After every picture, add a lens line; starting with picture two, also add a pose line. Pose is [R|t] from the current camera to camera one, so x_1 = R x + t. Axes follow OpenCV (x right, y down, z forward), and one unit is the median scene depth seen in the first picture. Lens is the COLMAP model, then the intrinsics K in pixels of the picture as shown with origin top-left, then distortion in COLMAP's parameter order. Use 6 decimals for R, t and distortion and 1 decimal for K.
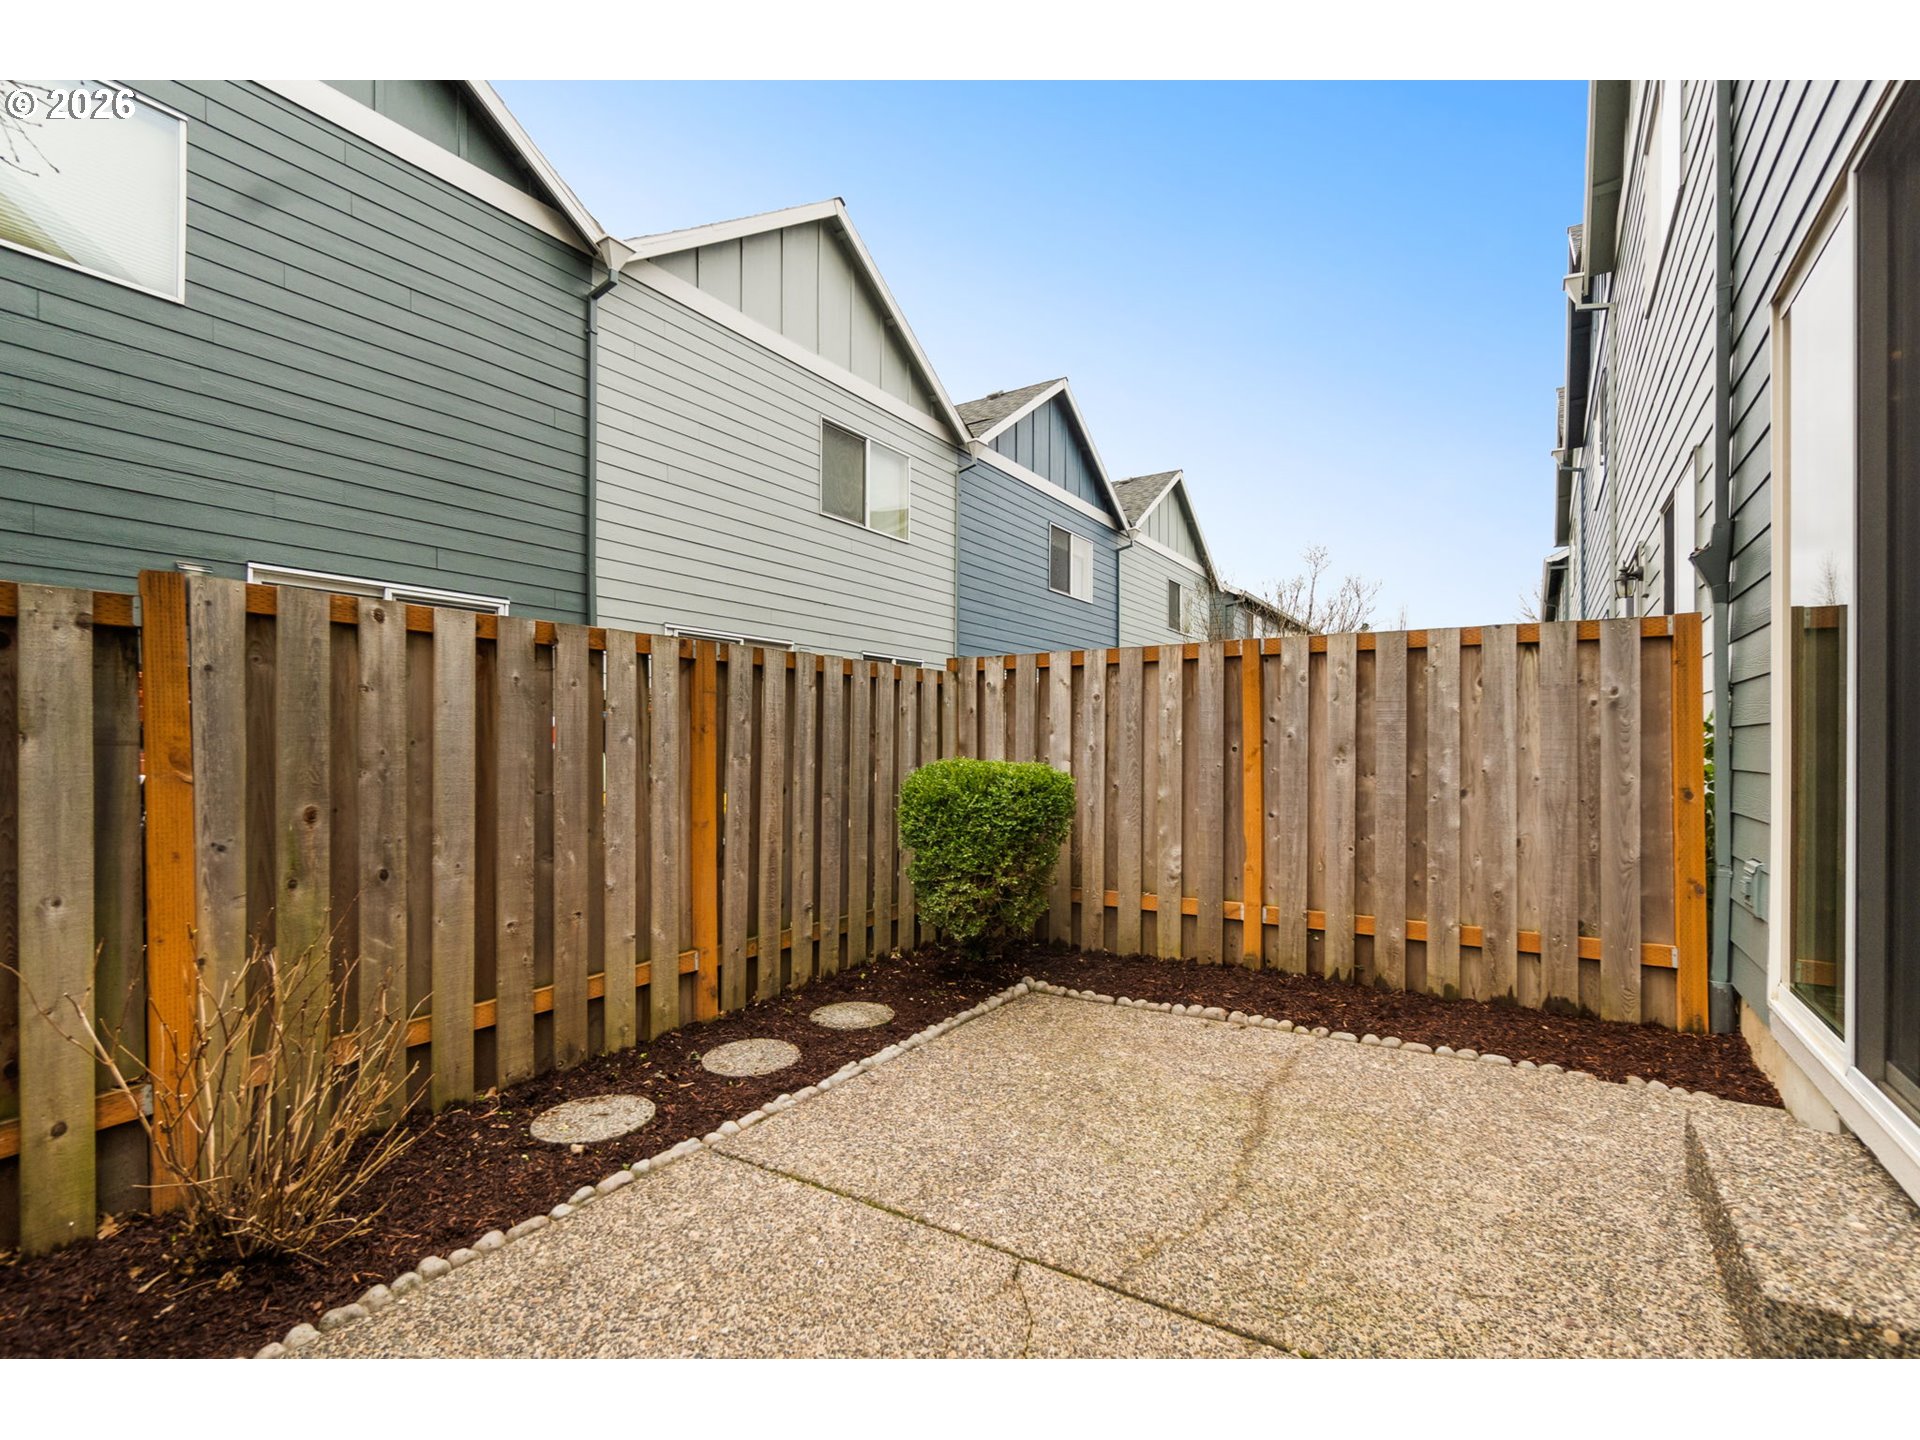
lens RADIAL K [[881.5, 0, 934.4], [0, 881.5, 740.9], [0, 0, 1]] dist [0.001816, -0.000411]
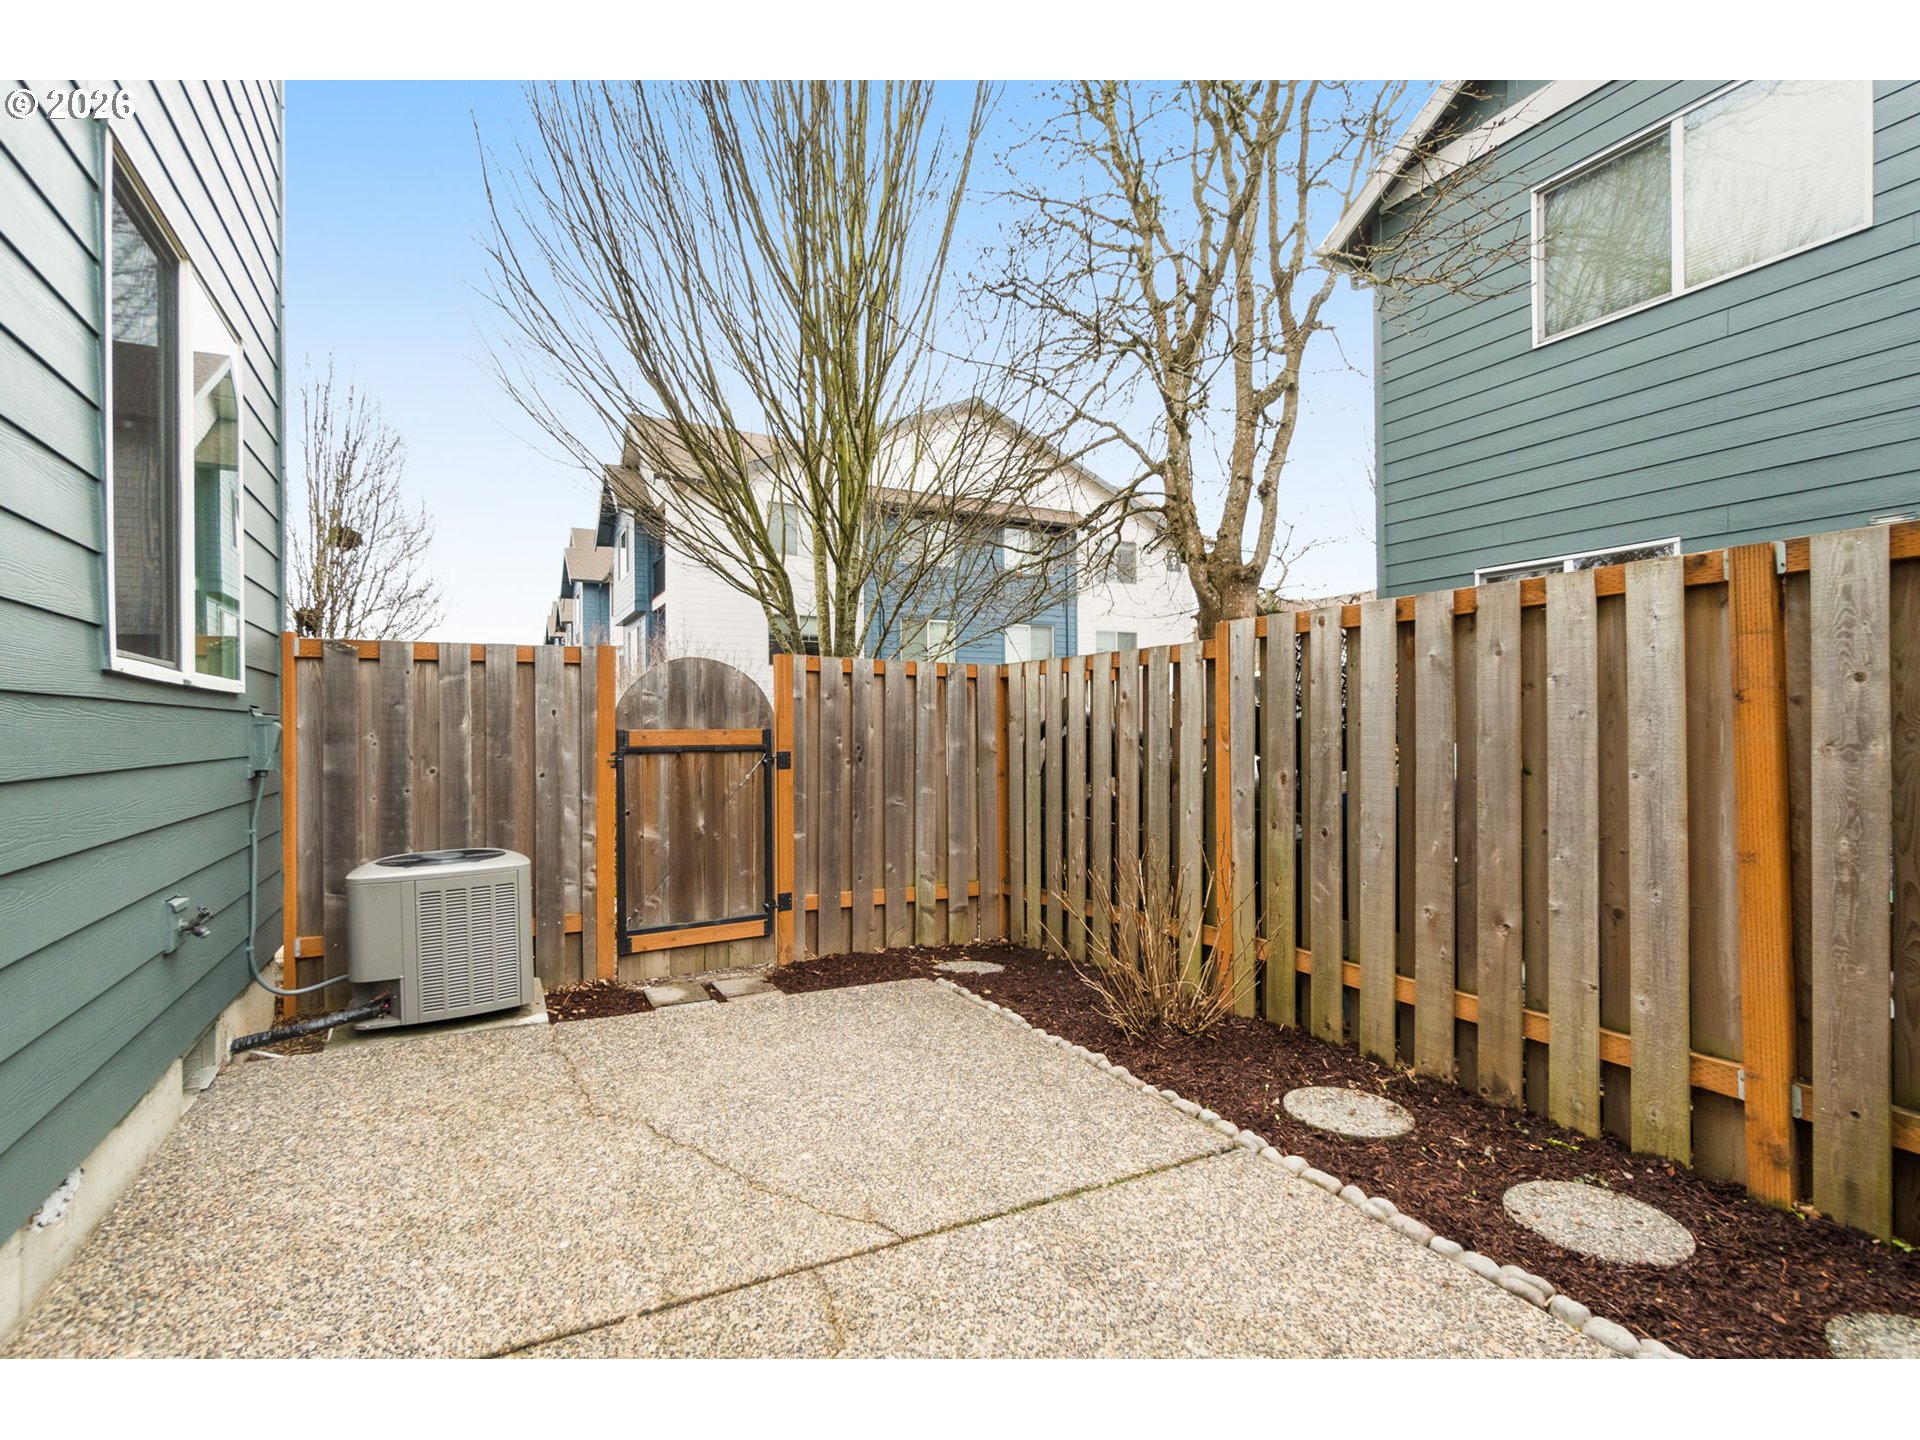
lens RADIAL K [[881.5, 0, 941.3], [0, 881.5, 727.5], [0, 0, 1]] dist [0.001816, -0.000411]
pose [[-0.465827, -0.000796, -0.884875, 0.556407], [0.010922, 0.999918, -0.006649, 0.006720], [0.884808, -0.012762, -0.465780, 0.870615]]
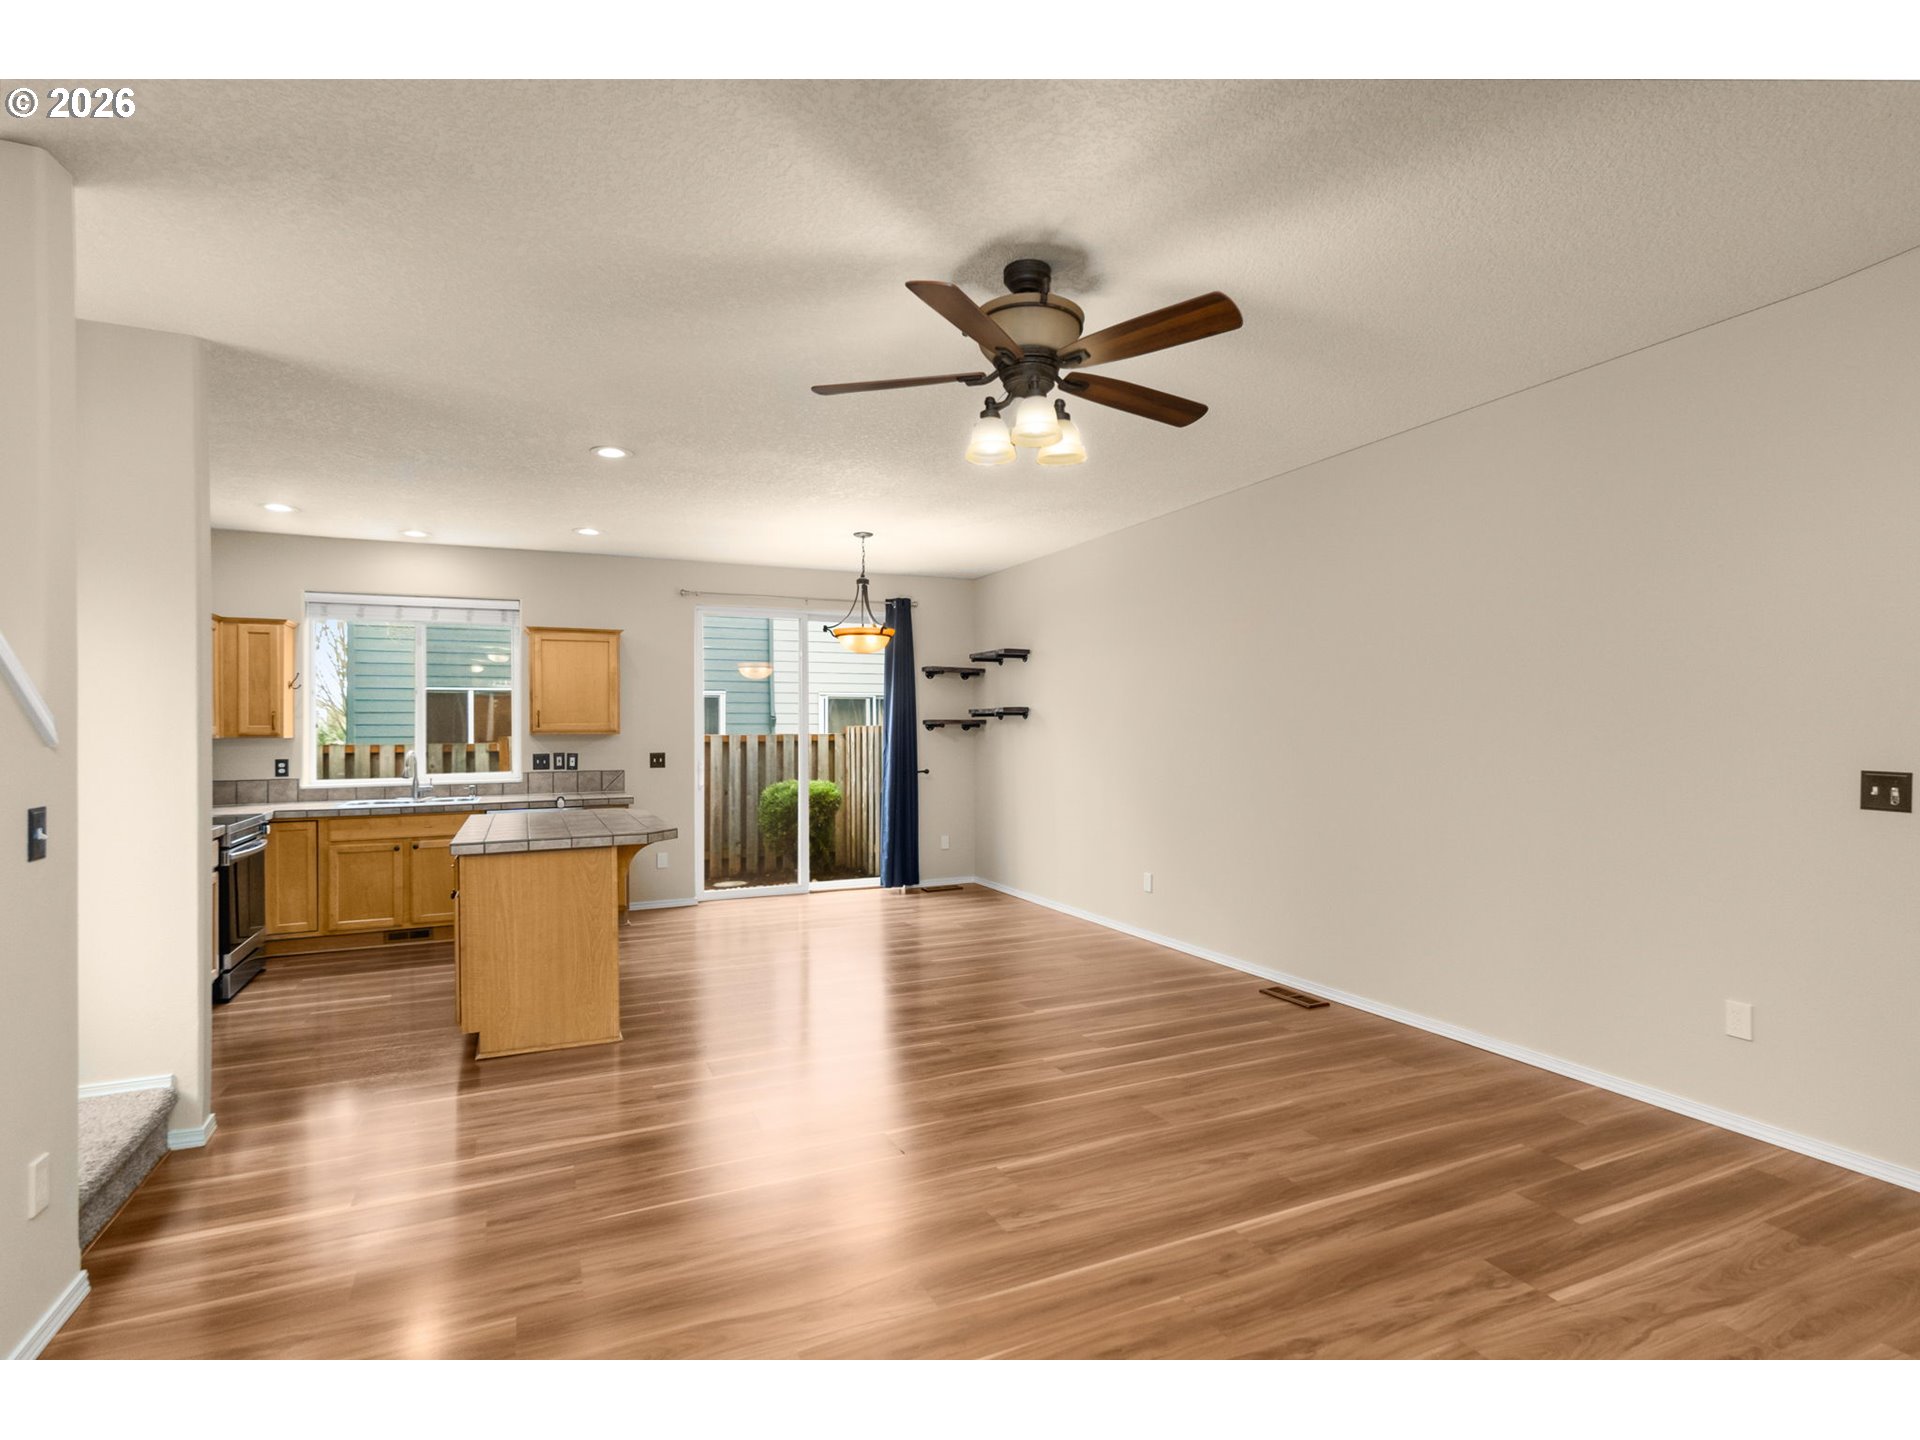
lens RADIAL K [[931.1, 0, 942.3], [0, 931.1, 720.4], [0, 0, 1]] dist [0.001257, -0.003038]
pose [[0.852214, -0.018047, -0.522882, 2.021205], [0.015341, 0.999837, -0.009505, -0.130448], [0.522969, 0.000079, 0.852352, -1.035096]]
